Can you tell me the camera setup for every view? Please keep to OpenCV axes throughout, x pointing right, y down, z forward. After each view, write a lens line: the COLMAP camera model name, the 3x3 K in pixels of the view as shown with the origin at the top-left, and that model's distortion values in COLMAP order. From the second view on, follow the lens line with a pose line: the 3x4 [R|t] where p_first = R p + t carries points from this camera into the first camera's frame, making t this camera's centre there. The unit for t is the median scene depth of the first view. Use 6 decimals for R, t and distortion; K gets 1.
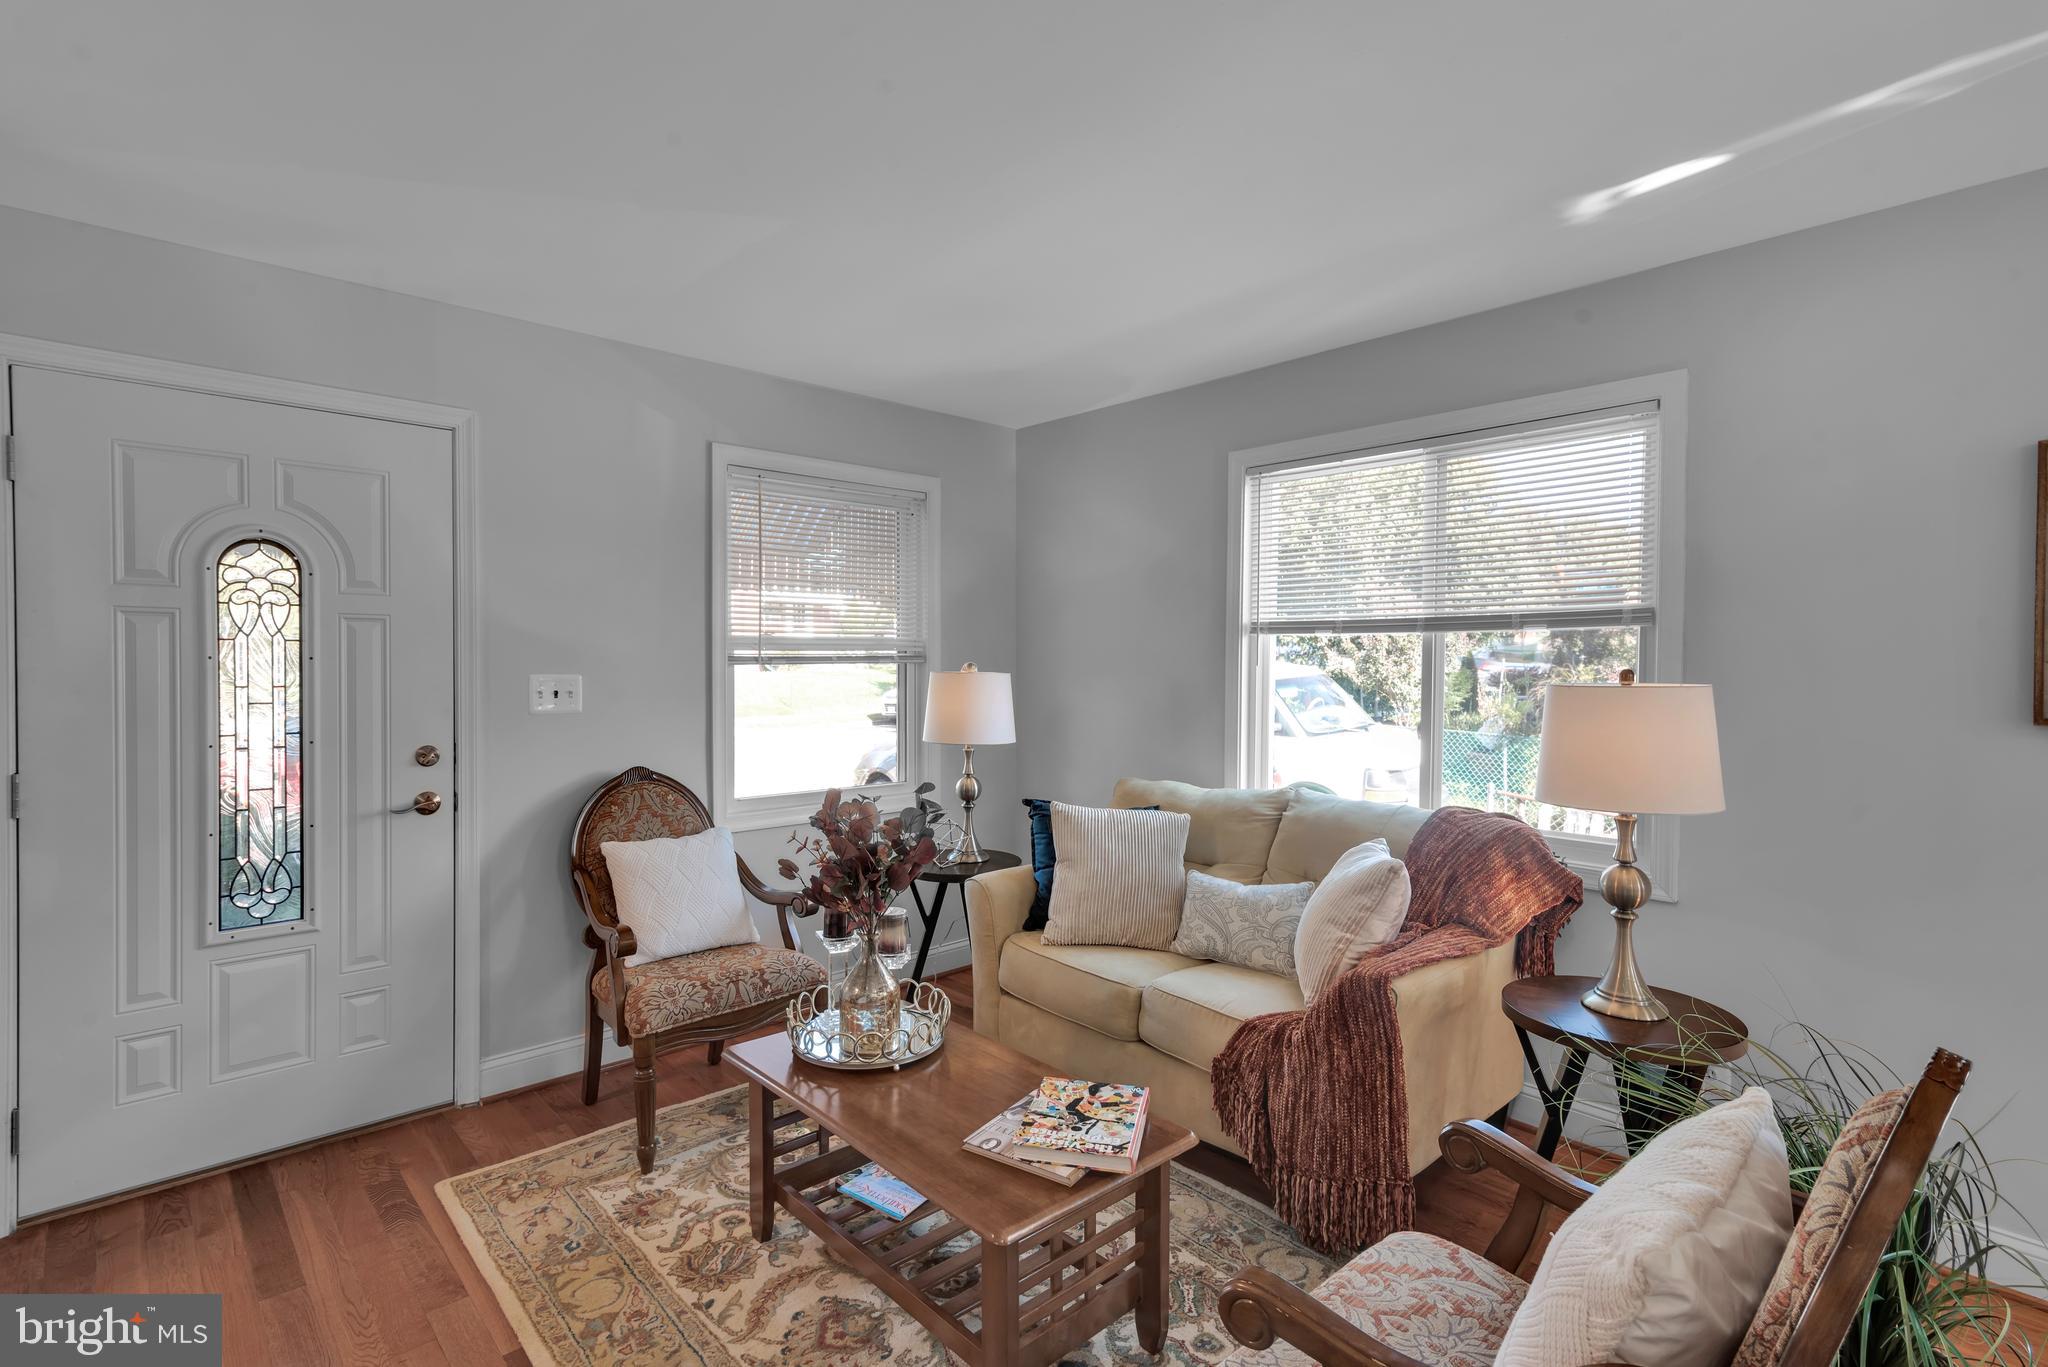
lens RADIAL K [[976.7, 0, 1029.1], [0, 976.7, 680.4], [0, 0, 1]] dist [0.013737, 0.000602]
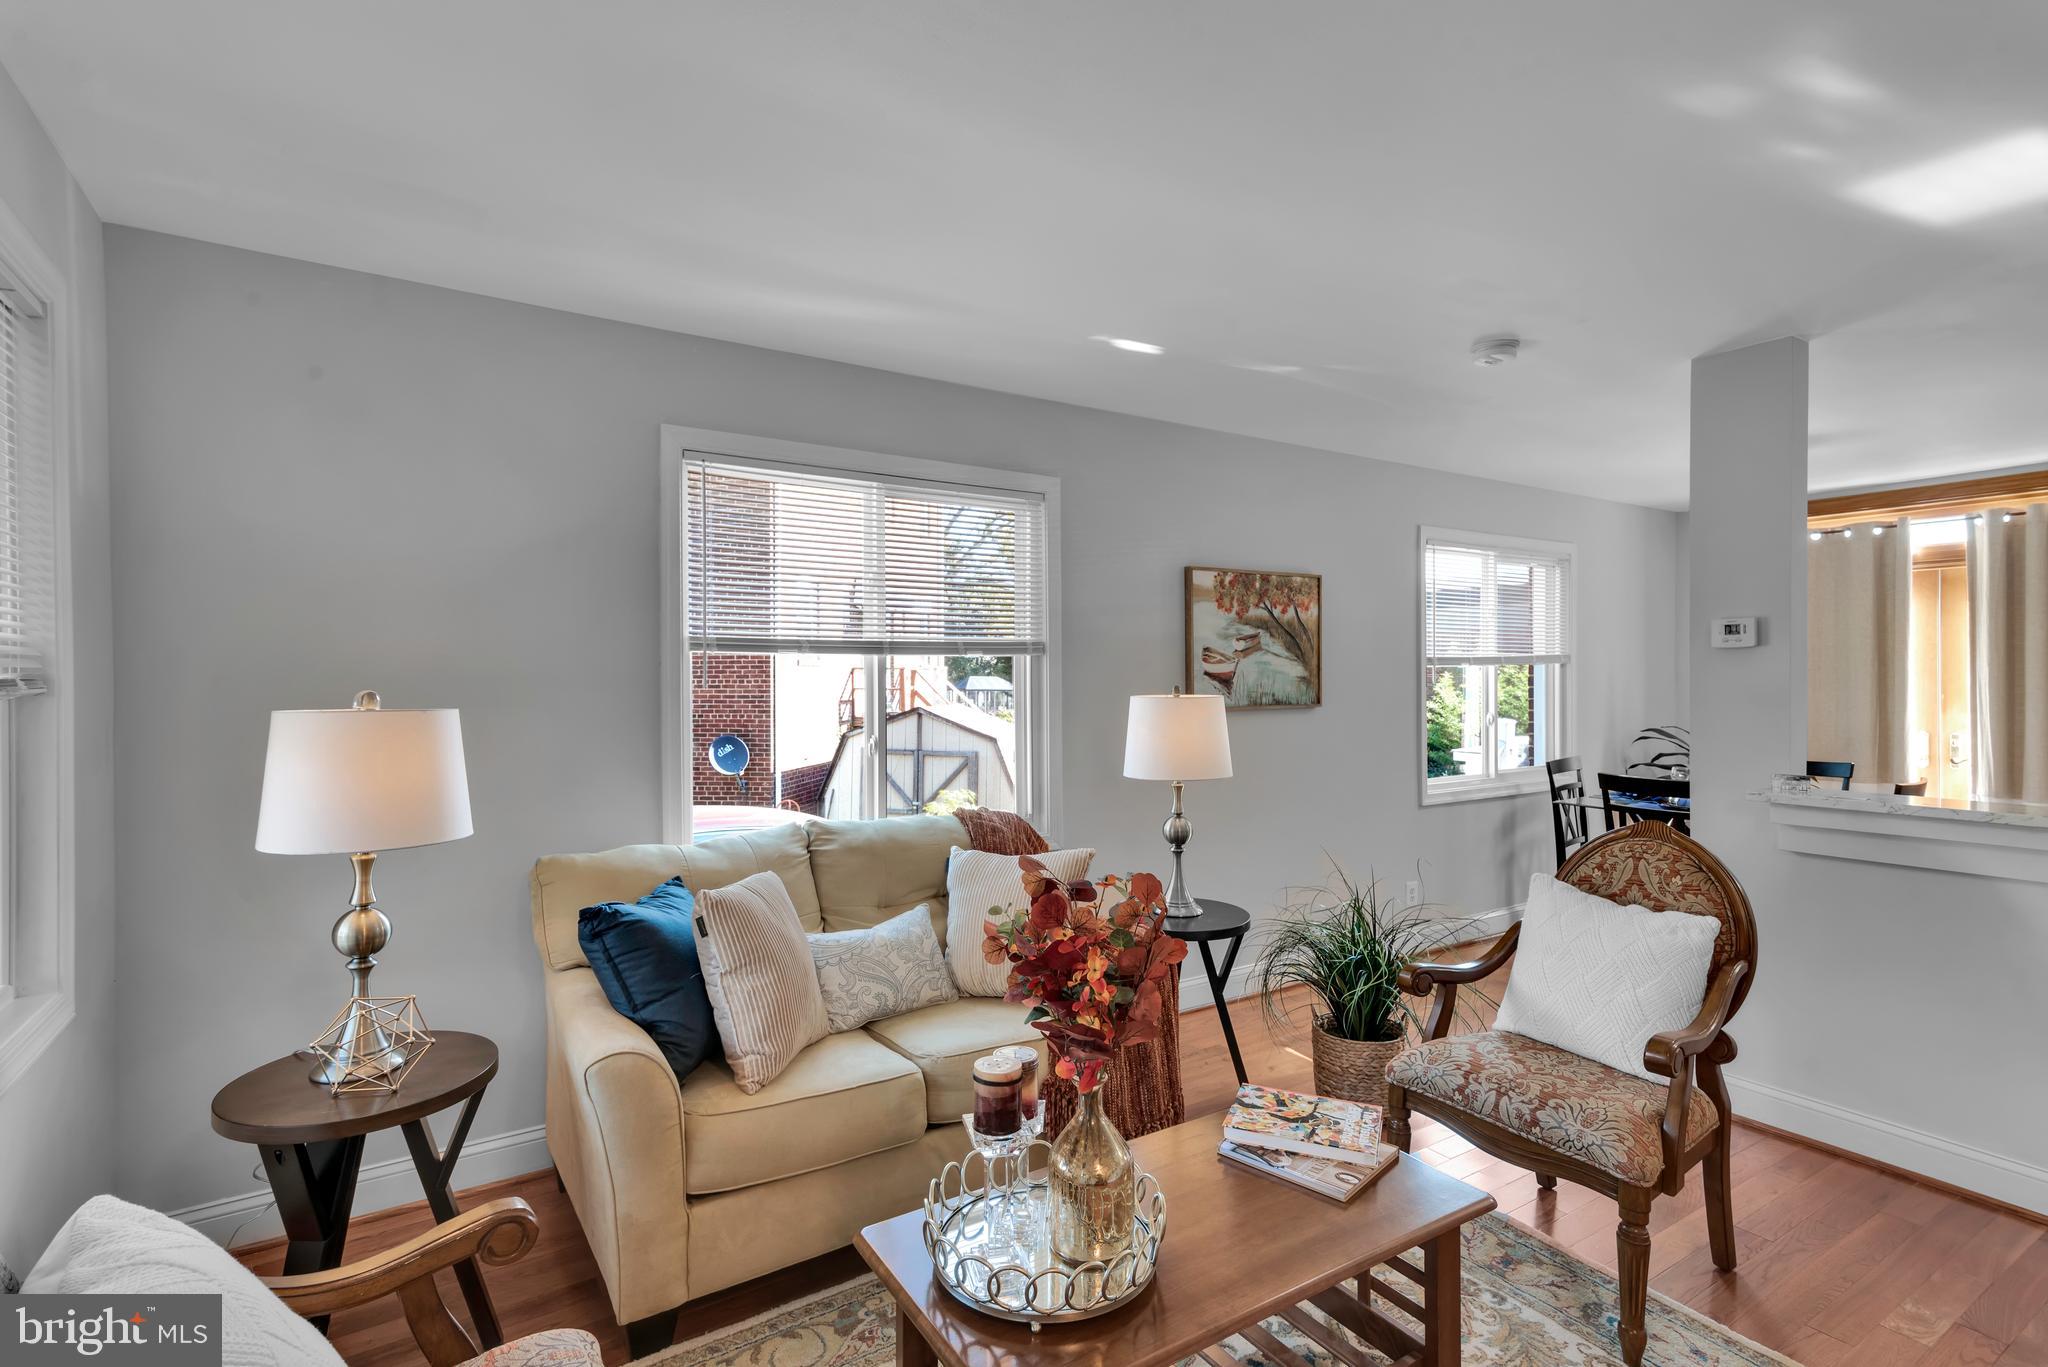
lens RADIAL K [[980.8, 0, 1029.2], [0, 980.8, 685.7], [0, 0, 1]] dist [0.024013, 0.000357]
pose [[0.159339, -0.011750, 0.987154, -0.749177], [0.033413, 0.999420, 0.006503, -0.022126], [-0.986658, 0.031948, 0.159639, 0.812618]]
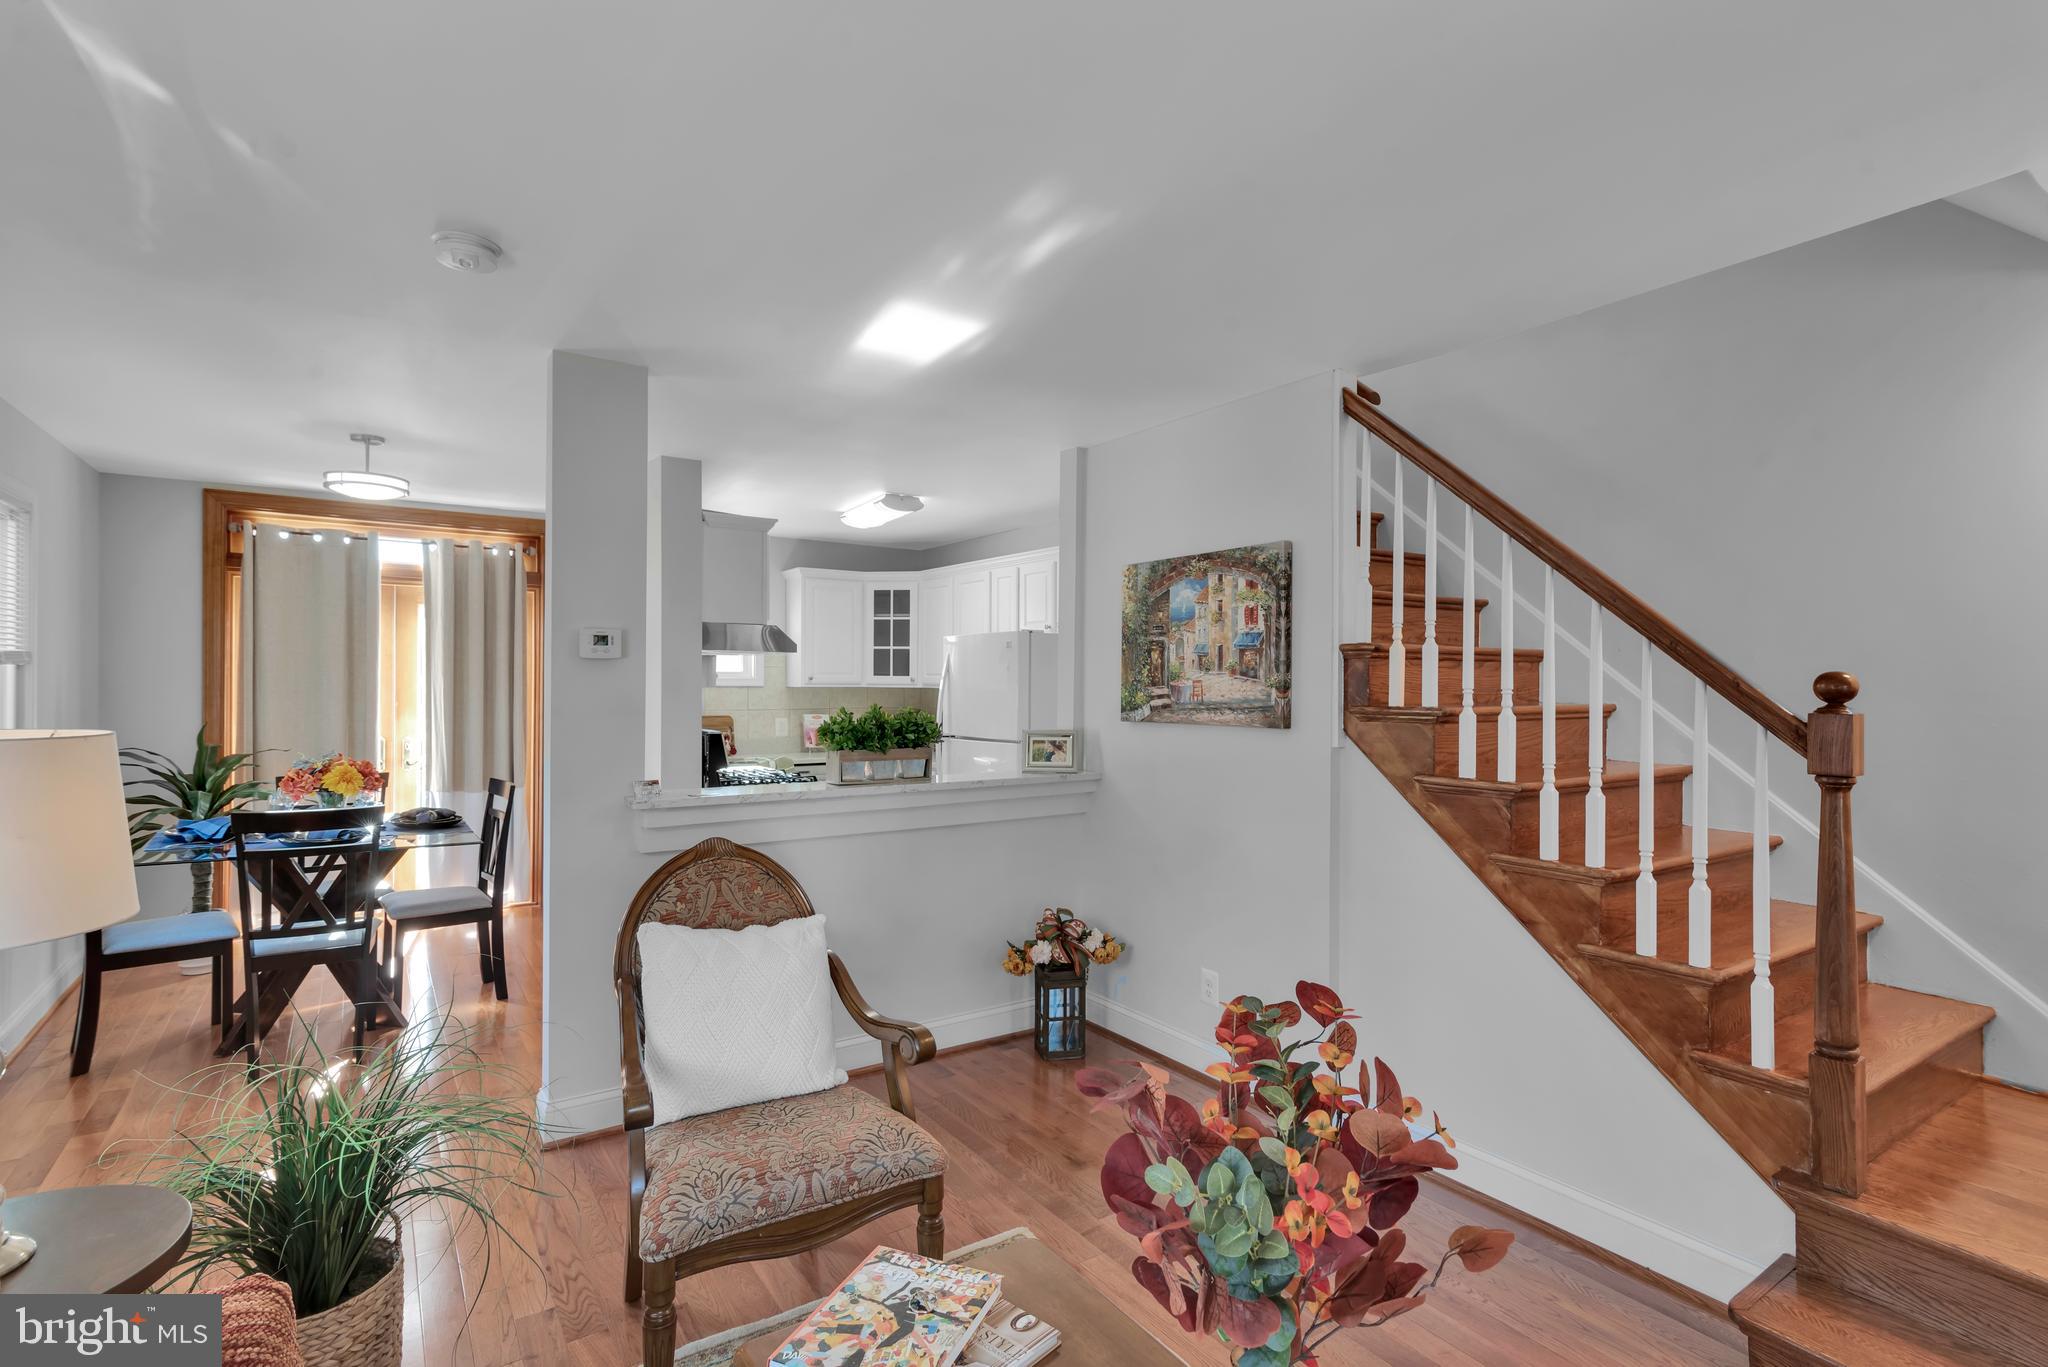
lens RADIAL K [[976.7, 0, 1029.1], [0, 976.7, 680.4], [0, 0, 1]] dist [0.013737, 0.000602]
pose [[-0.990241, -0.008665, 0.139098, -0.104393], [-0.005215, 0.999670, 0.025155, -0.037677], [-0.139270, 0.024184, -0.989959, 1.251721]]
